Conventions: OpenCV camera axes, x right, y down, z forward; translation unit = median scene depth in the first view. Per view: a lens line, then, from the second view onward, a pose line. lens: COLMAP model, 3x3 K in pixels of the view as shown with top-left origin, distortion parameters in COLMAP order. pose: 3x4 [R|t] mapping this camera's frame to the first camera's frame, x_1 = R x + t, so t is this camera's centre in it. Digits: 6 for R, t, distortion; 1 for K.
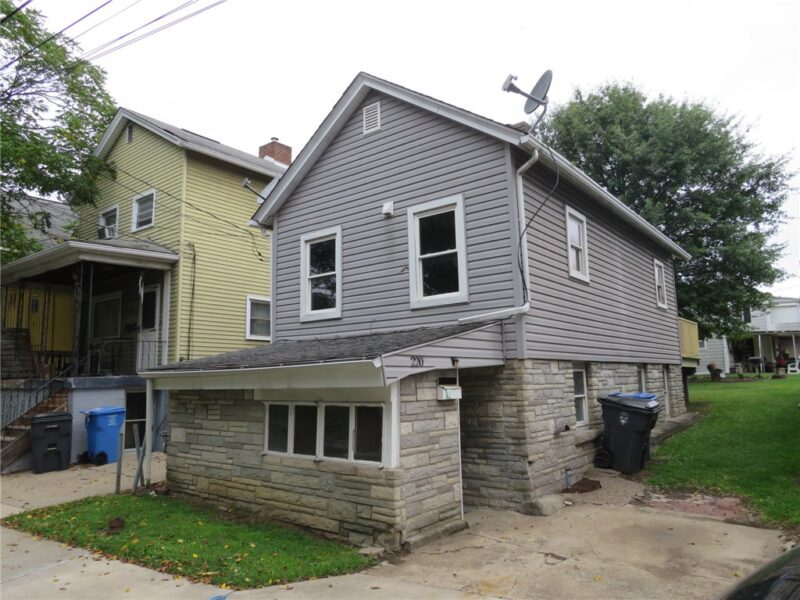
lens RADIAL K [[564.8, 0, 400.0], [0, 564.8, 300.0], [0, 0, 1]] dist [-0.024283, -0.000444]
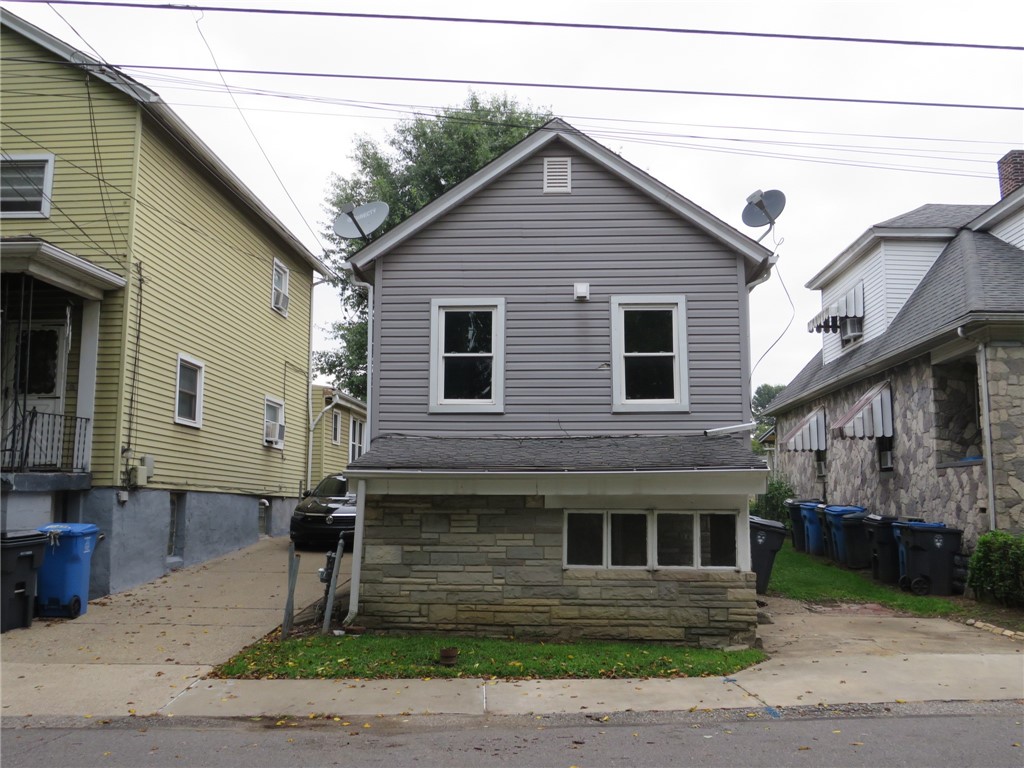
lens RADIAL K [[984.5, 0, 512.0], [0, 984.5, 384.0], [0, 0, 1]] dist [-0.015123, -0.000526]
pose [[0.815122, 0.094769, 0.571484, -1.110527], [-0.100749, 0.994685, -0.021248, 0.023675], [-0.570460, -0.040257, 0.820338, -0.191008]]
